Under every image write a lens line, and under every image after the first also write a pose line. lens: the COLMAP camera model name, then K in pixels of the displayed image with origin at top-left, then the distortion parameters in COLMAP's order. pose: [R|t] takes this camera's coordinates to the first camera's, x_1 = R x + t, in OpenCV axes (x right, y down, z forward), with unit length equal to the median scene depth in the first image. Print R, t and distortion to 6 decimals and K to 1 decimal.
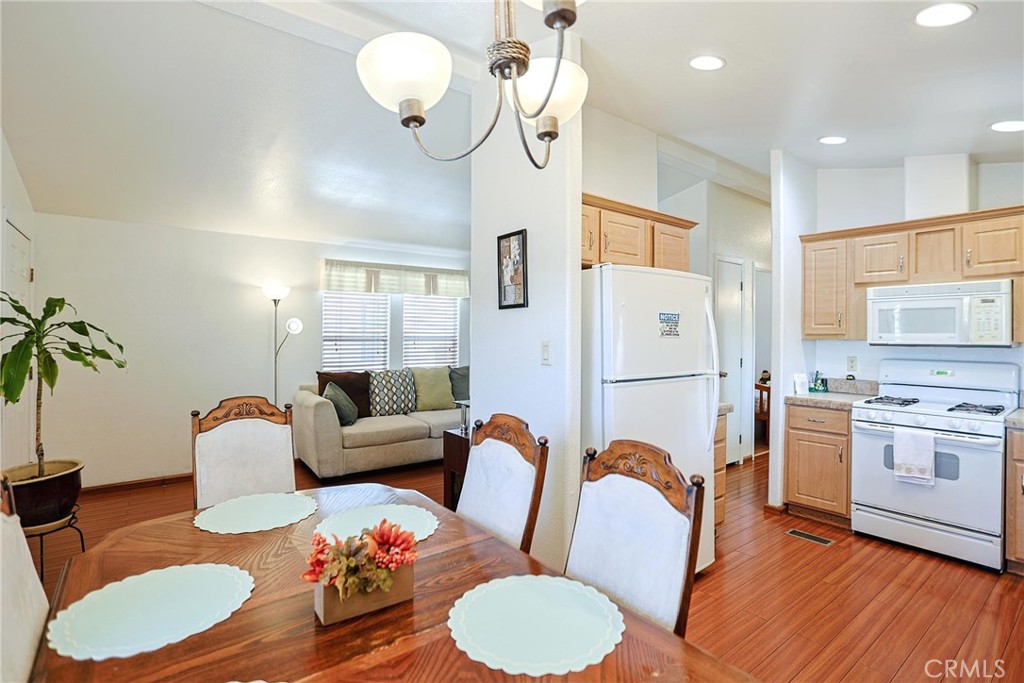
lens RADIAL K [[497.5, 0, 513.8], [0, 497.5, 332.2], [0, 0, 1]] dist [-0.060099, 0.019892]
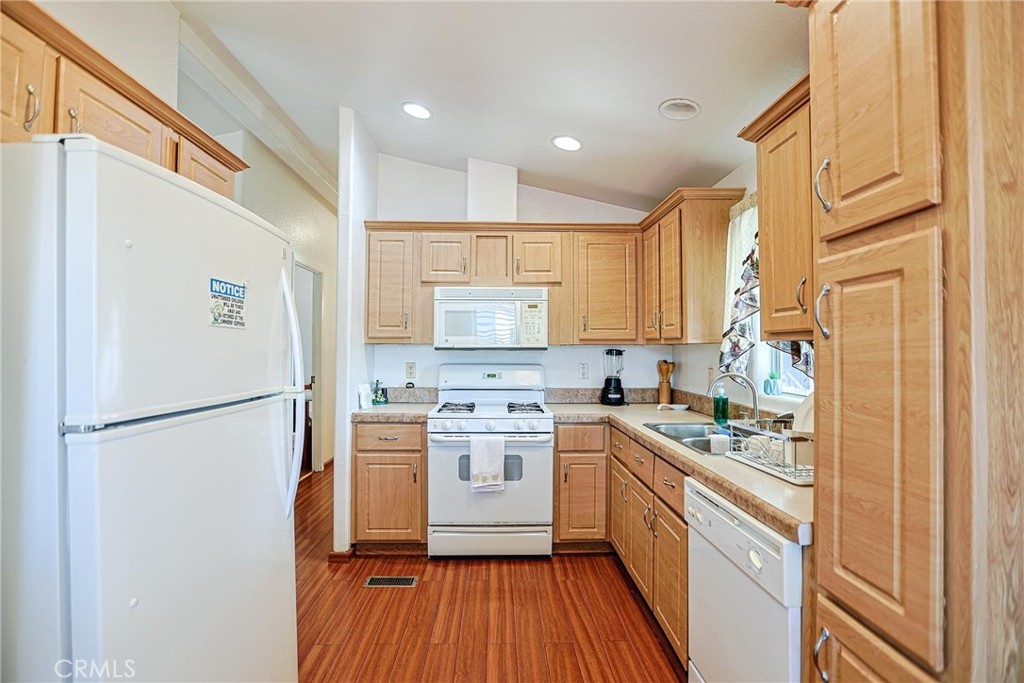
lens RADIAL K [[497.5, 0, 516.1], [0, 497.5, 343.0], [0, 0, 1]] dist [-0.060099, 0.019892]
pose [[0.583488, 0.007709, 0.812085, 0.056224], [-0.002770, 0.999968, -0.007502, 0.023303], [-0.812117, 0.002128, 0.583491, 0.339500]]
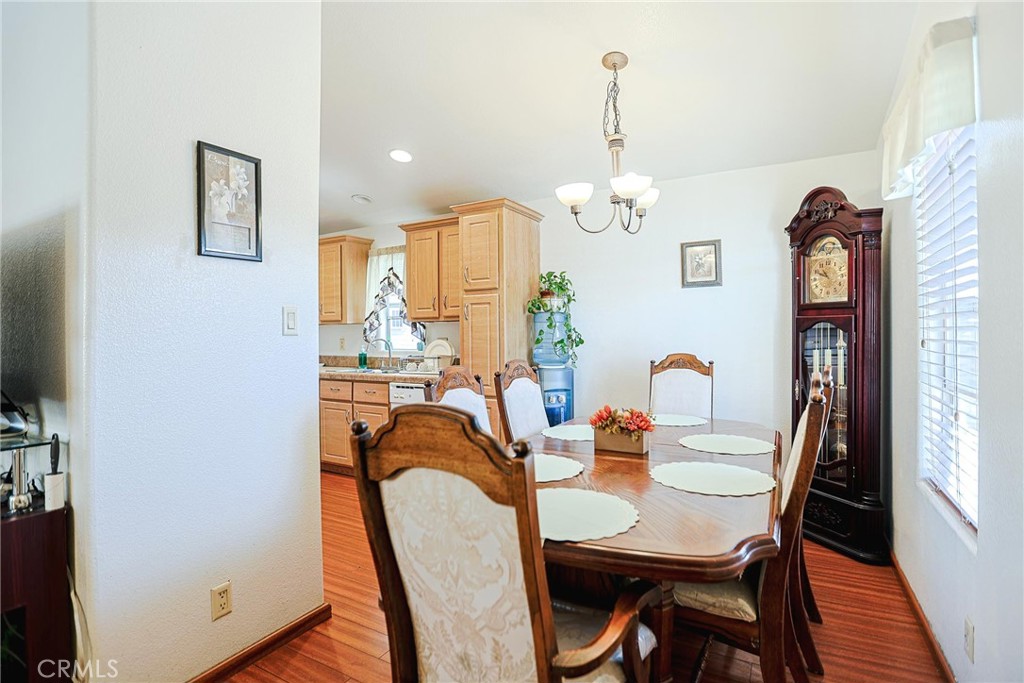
lens RADIAL K [[497.5, 0, 511.4], [0, 497.5, 337.2], [0, 0, 1]] dist [-0.060099, 0.019892]
pose [[-0.403711, -0.004392, 0.914876, -0.629081], [0.005963, 0.999955, 0.007432, 0.048532], [-0.914867, 0.008455, -0.403666, 0.722005]]
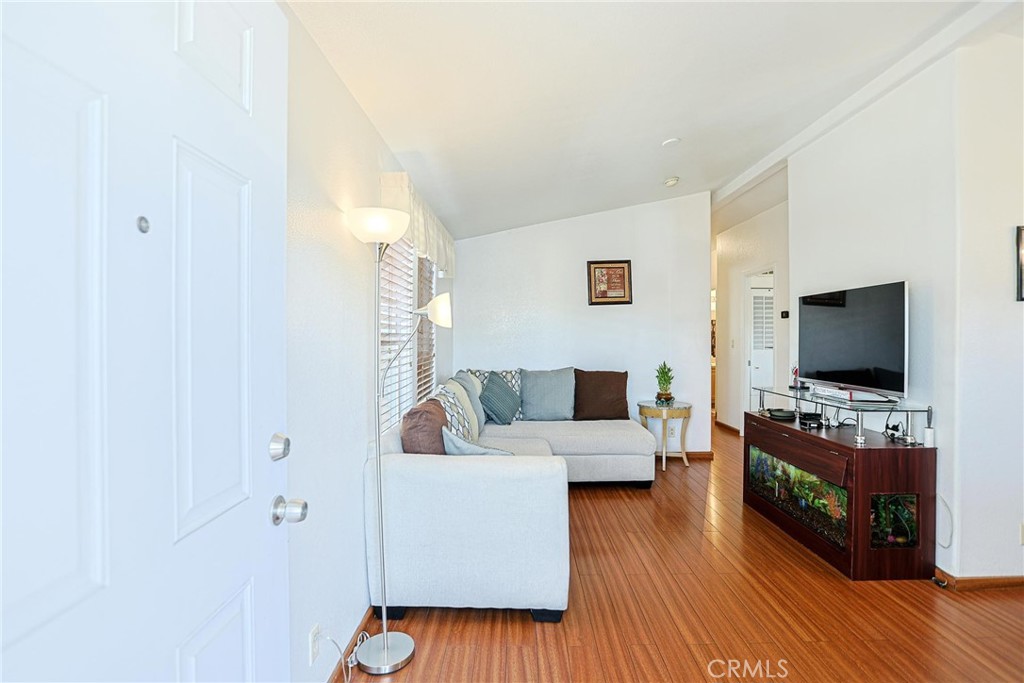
lens RADIAL K [[497.5, 0, 524.1], [0, 497.5, 337.9], [0, 0, 1]] dist [-0.060099, 0.019892]
pose [[0.605540, -0.008338, 0.795771, -1.122237], [0.003530, 0.999963, 0.007791, 0.013603], [-0.795807, -0.001908, 0.605547, 0.984358]]
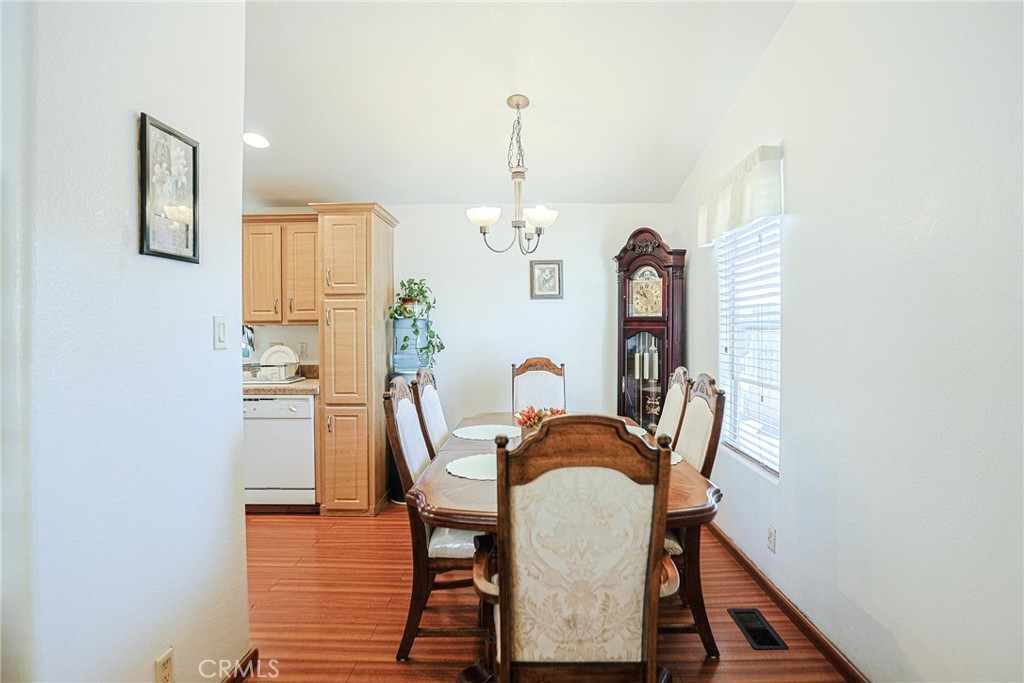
lens RADIAL K [[497.5, 0, 524.1], [0, 497.5, 338.7], [0, 0, 1]] dist [-0.060099, 0.019892]
pose [[-0.795273, -0.009303, 0.606180, -0.535794], [0.000036, 0.999882, 0.015391, 0.029547], [-0.606251, 0.012262, -0.795179, 0.947533]]
